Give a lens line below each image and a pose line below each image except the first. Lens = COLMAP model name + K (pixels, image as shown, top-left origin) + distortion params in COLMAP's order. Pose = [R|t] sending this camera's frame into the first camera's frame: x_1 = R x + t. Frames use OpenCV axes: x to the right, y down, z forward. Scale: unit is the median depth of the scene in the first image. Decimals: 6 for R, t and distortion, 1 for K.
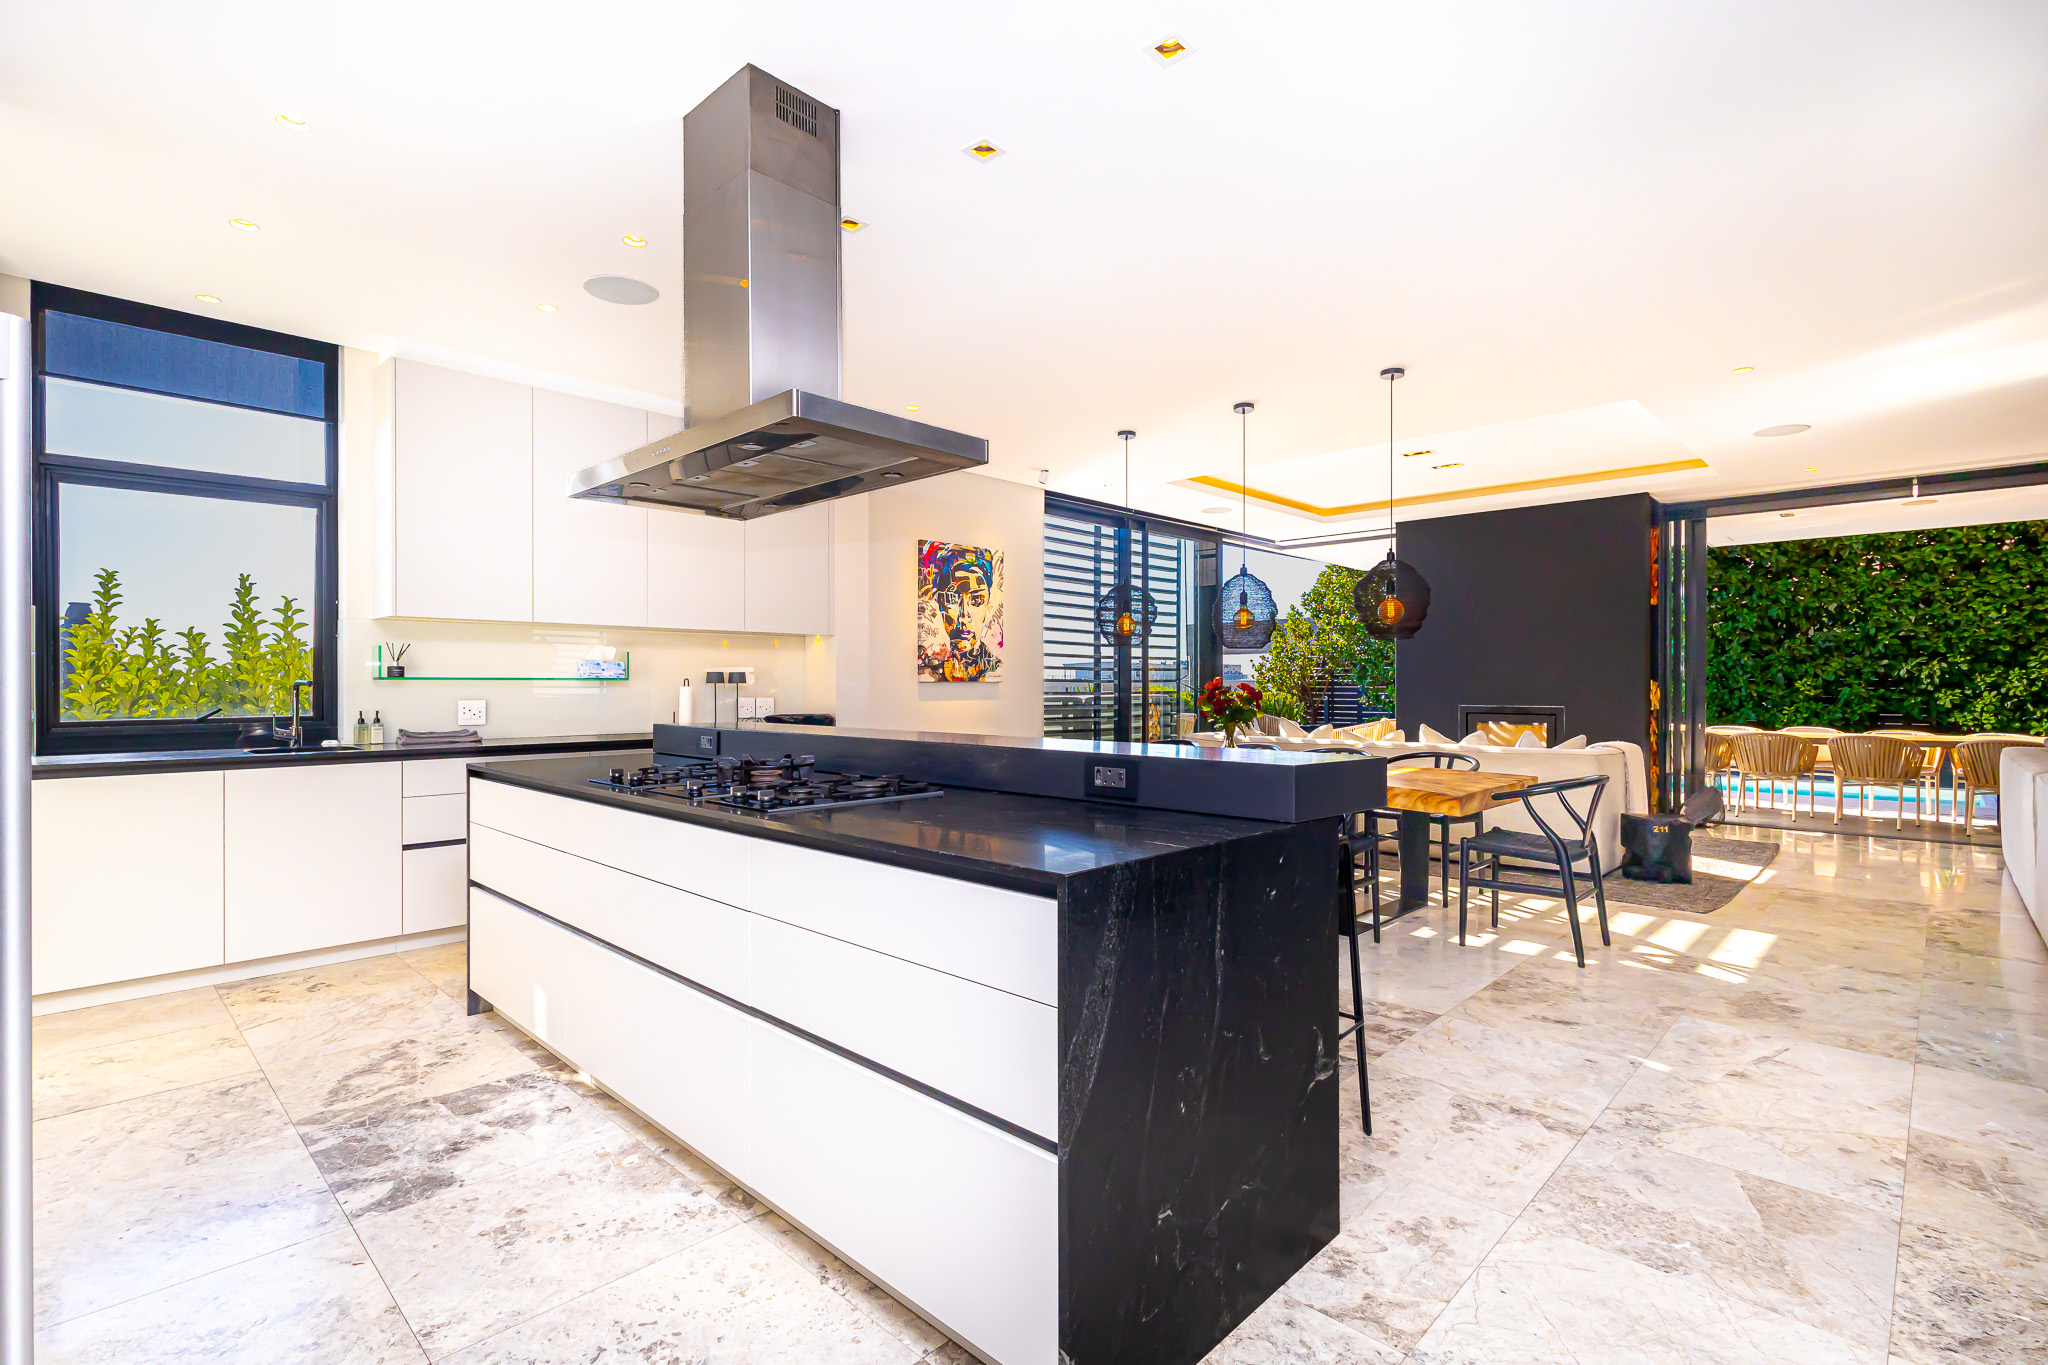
lens RADIAL K [[969.9, 0, 998.7], [0, 969.9, 689.0], [0, 0, 1]] dist [0.004602, -0.000178]
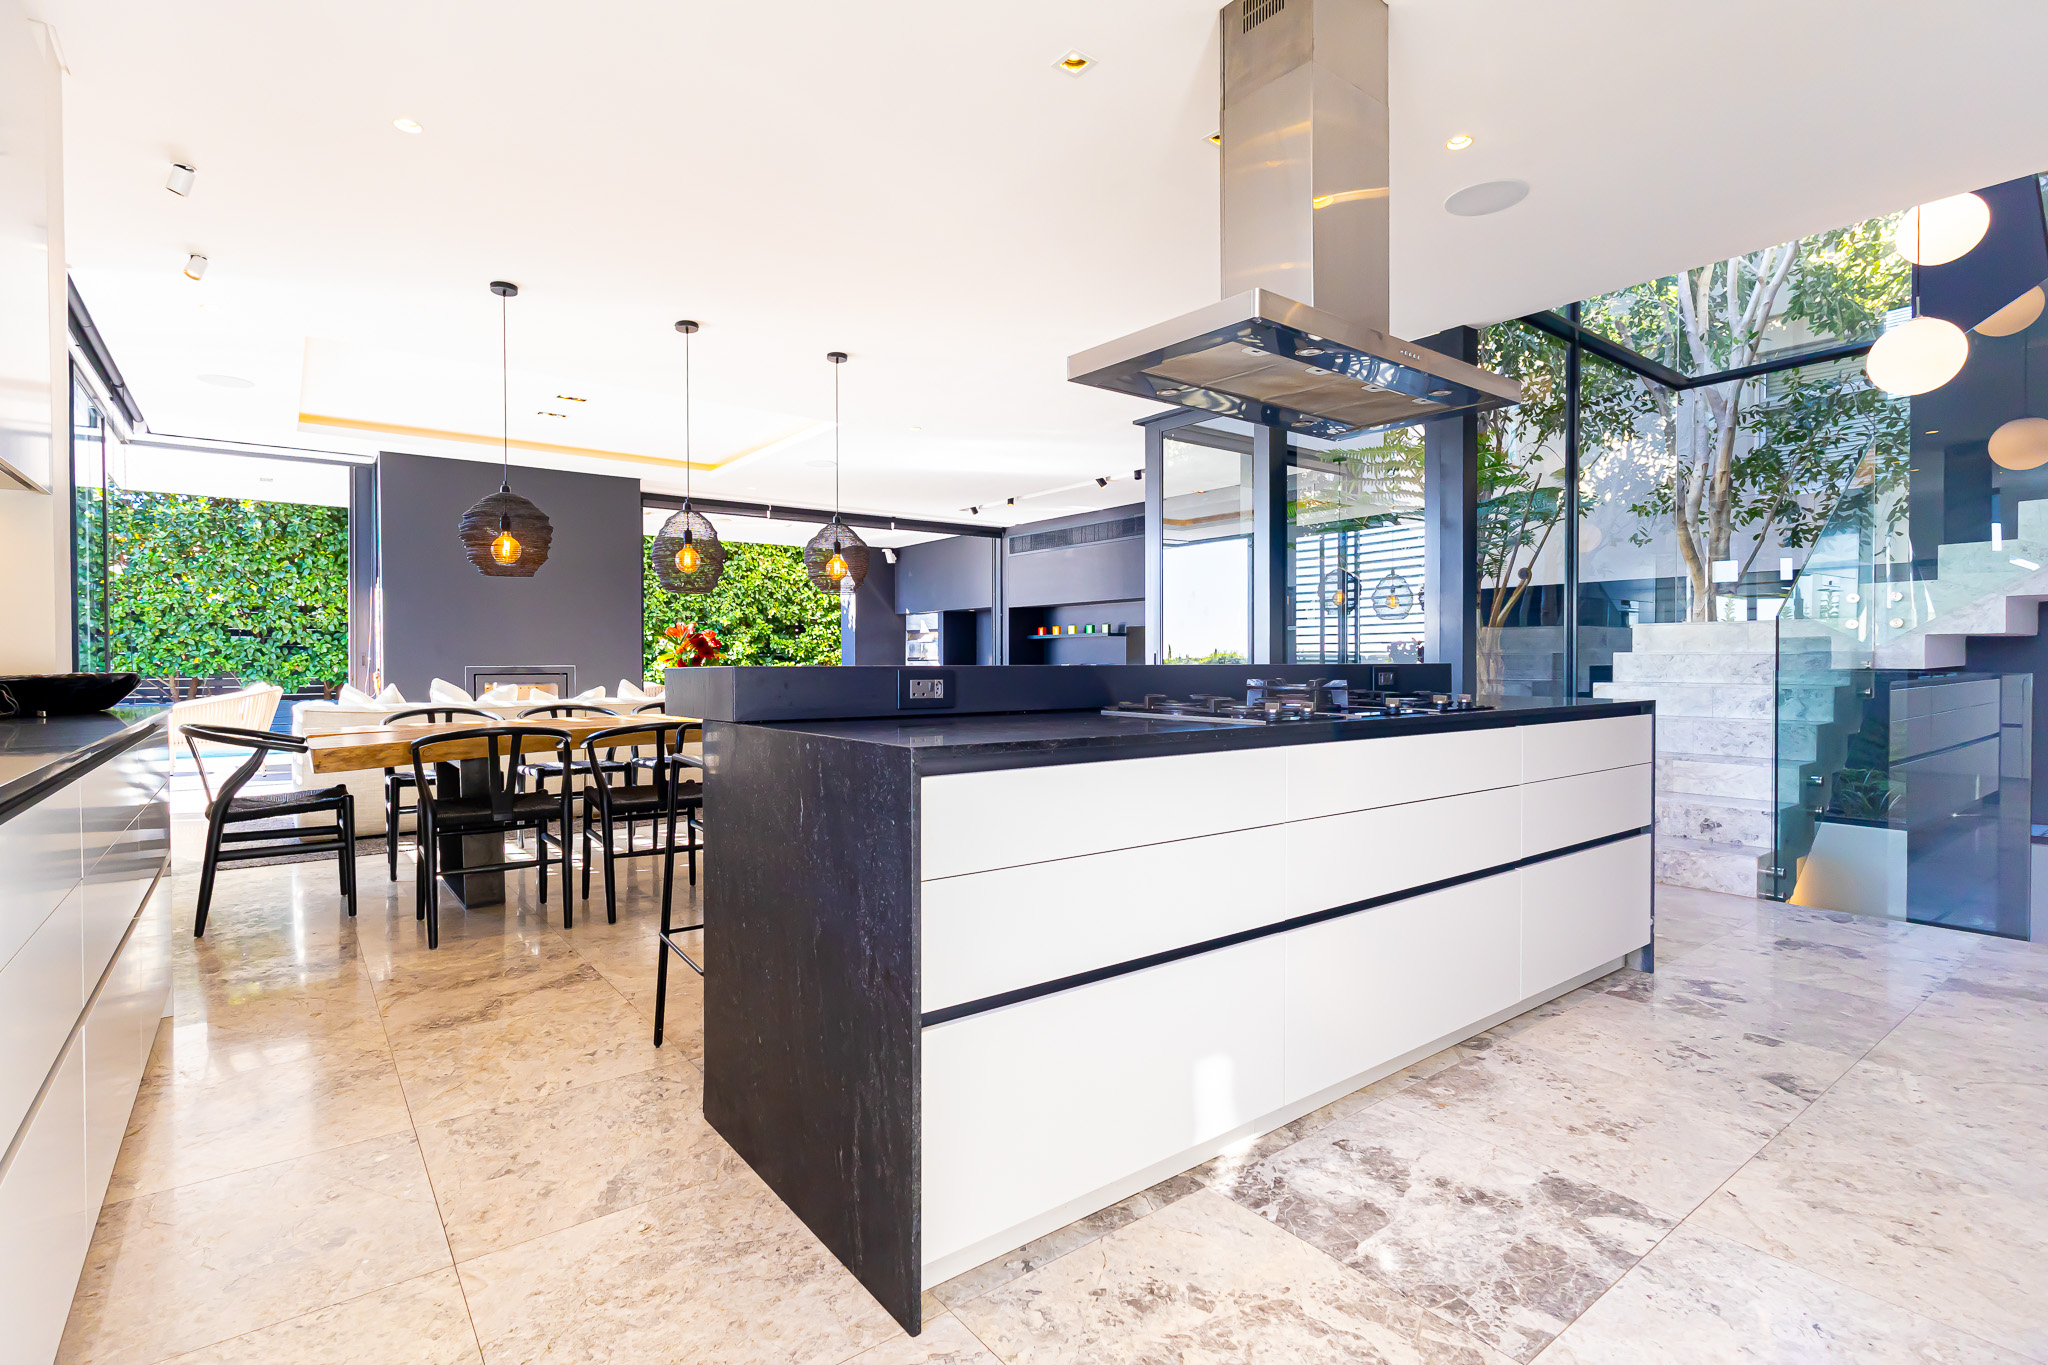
lens RADIAL K [[969.9, 0, 1036.3], [0, 969.9, 660.6], [0, 0, 1]] dist [0.004602, -0.000178]
pose [[0.121225, -0.001858, 0.992623, -0.473577], [0.007364, 0.999972, 0.000972, 0.018588], [-0.992598, 0.007192, 0.121235, 0.437904]]
